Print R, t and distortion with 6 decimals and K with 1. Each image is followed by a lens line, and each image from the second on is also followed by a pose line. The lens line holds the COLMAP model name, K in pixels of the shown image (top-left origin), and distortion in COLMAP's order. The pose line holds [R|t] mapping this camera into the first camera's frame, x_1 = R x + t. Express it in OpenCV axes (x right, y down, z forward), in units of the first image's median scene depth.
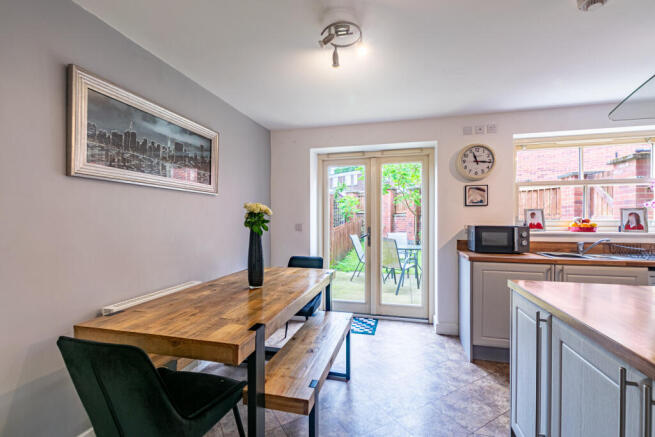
lens RADIAL K [[284.5, 0, 329.3], [0, 284.5, 221.2], [0, 0, 1]] dist [0.006684, -0.002227]
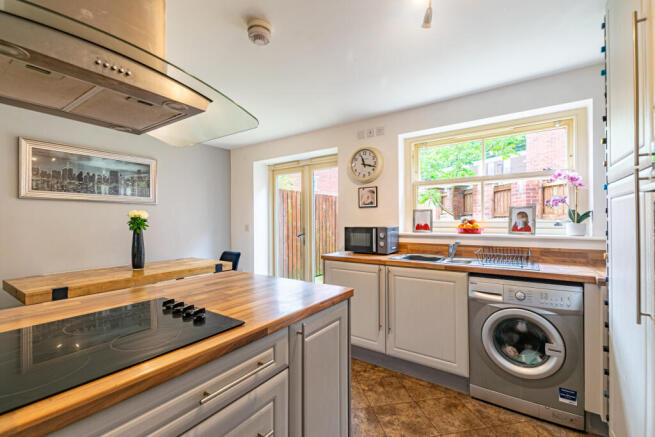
lens RADIAL K [[284.5, 0, 327.8], [0, 284.5, 219.2], [0, 0, 1]] dist [0.006684, -0.002227]
pose [[0.939267, -0.008188, -0.343090, 0.816047], [0.003553, 0.999894, -0.014136, 0.002817], [0.343170, 0.012059, 0.939196, -0.010459]]
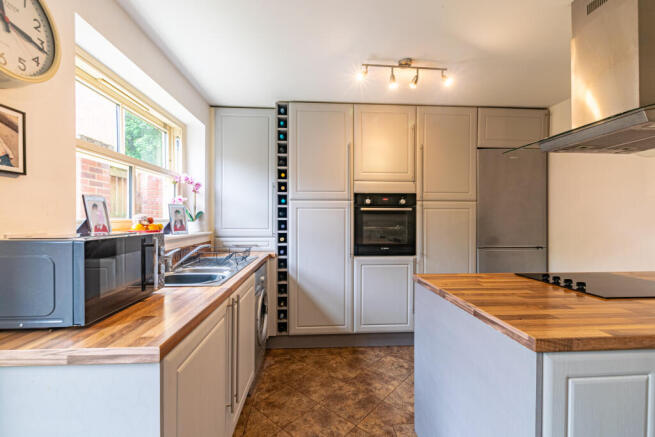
lens RADIAL K [[284.5, 0, 328.6], [0, 284.5, 218.8], [0, 0, 1]] dist [0.006684, -0.002227]
pose [[-0.315438, -0.002858, 0.948942, 0.146160], [0.001336, 0.999993, 0.003456, -0.006493], [-0.948945, 0.002358, -0.315432, 0.851618]]
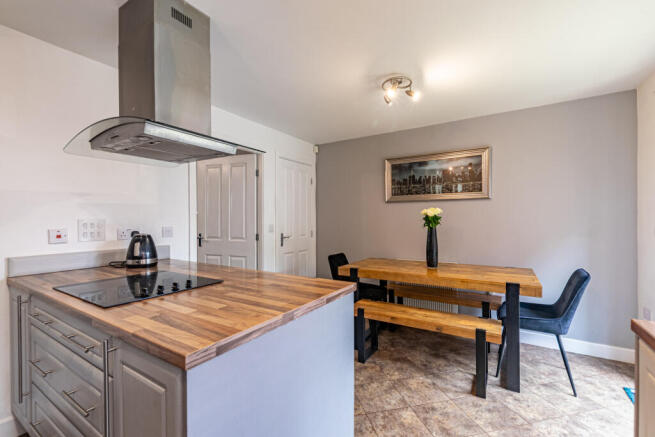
lens RADIAL K [[284.5, 0, 327.5], [0, 284.5, 220.5], [0, 0, 1]] dist [0.006684, -0.002227]
pose [[-0.300480, 0.004969, -0.953775, 0.892154], [-0.004197, 0.999970, 0.006532, -0.006731], [0.953779, 0.005965, -0.300450, 0.675983]]
